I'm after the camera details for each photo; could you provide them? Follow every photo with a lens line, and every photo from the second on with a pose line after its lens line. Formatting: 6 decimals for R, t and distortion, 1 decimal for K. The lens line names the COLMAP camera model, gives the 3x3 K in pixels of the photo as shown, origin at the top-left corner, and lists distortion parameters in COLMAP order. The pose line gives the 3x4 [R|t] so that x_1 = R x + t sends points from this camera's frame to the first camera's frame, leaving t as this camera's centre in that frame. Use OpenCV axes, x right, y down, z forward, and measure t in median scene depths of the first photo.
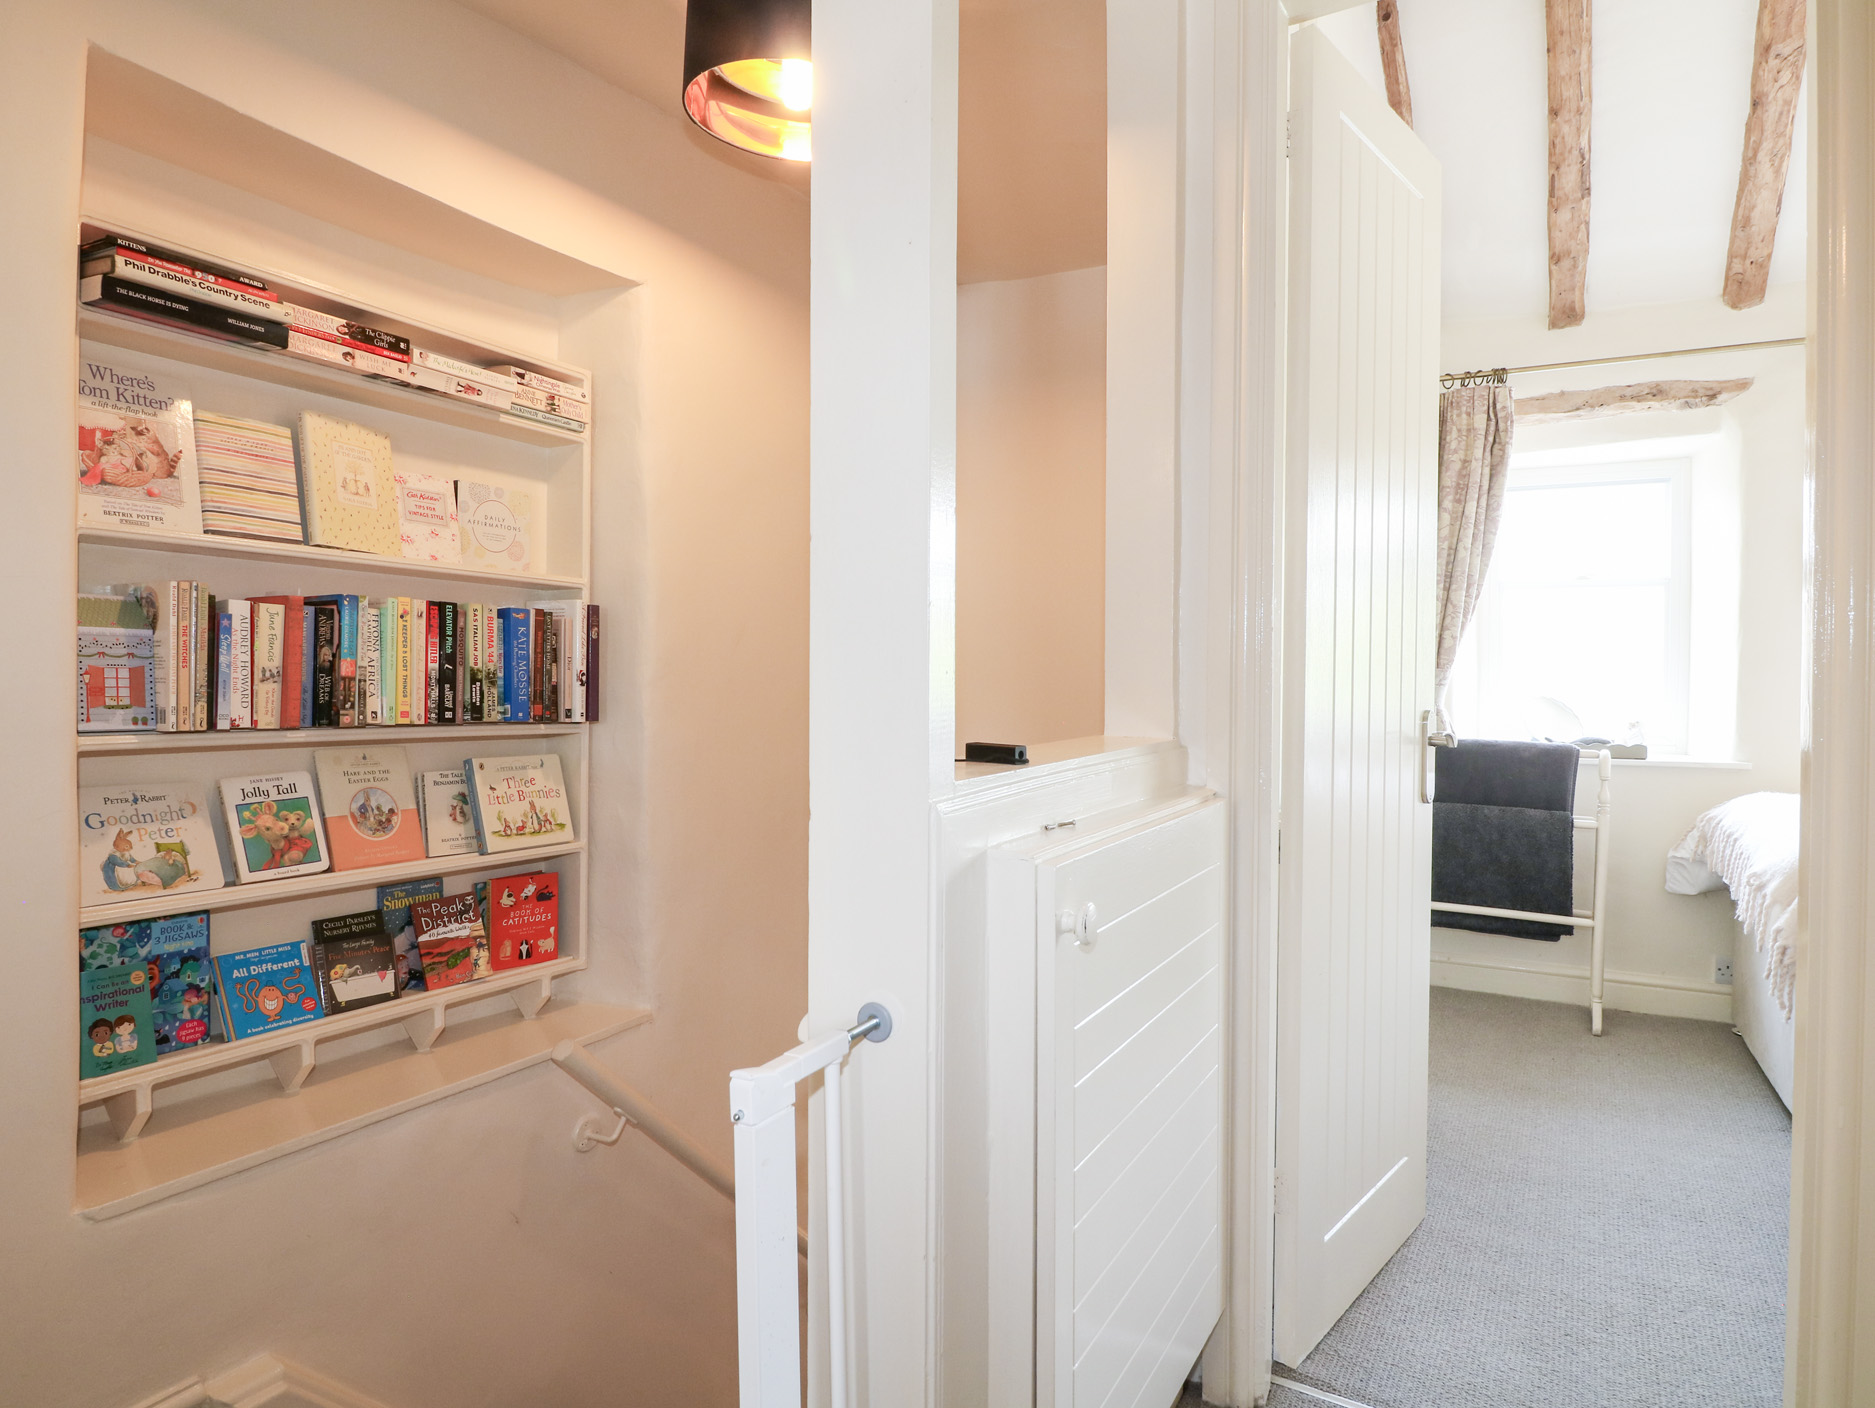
lens RADIAL K [[1151.7, 0, 928.3], [0, 1151.7, 702.3], [0, 0, 1]] dist [-0.007977, -0.002442]
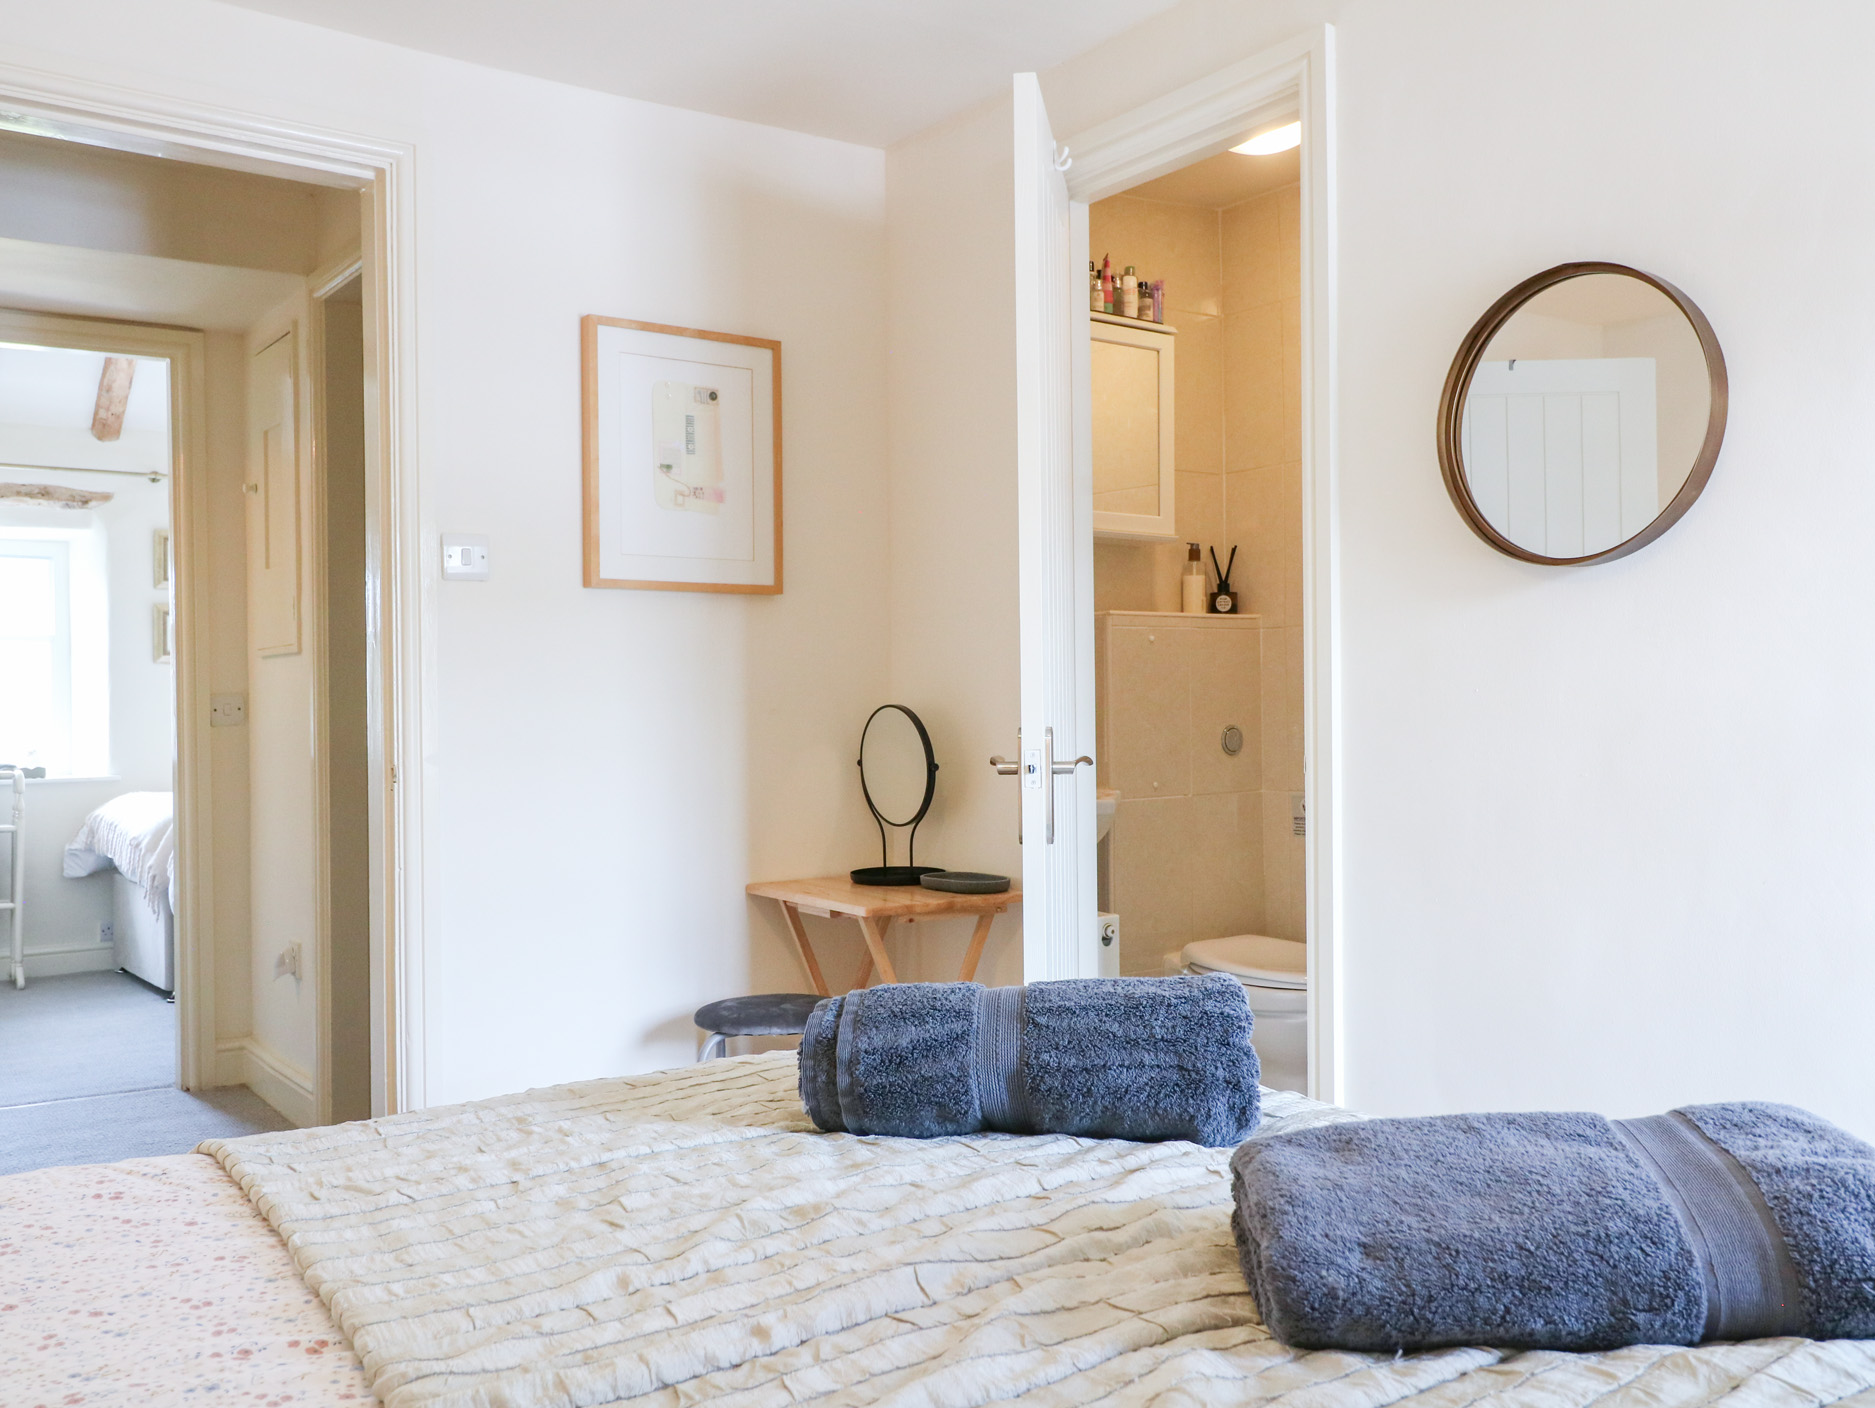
lens RADIAL K [[1625.8, 0, 934.0], [0, 1625.8, 693.5], [0, 0, 1]] dist [0.006255, -0.002165]
pose [[0.438716, -0.002639, 0.898622, -0.587600], [0.034670, 0.999301, -0.013992, 0.015551], [-0.897957, 0.037294, 0.438501, -0.710678]]
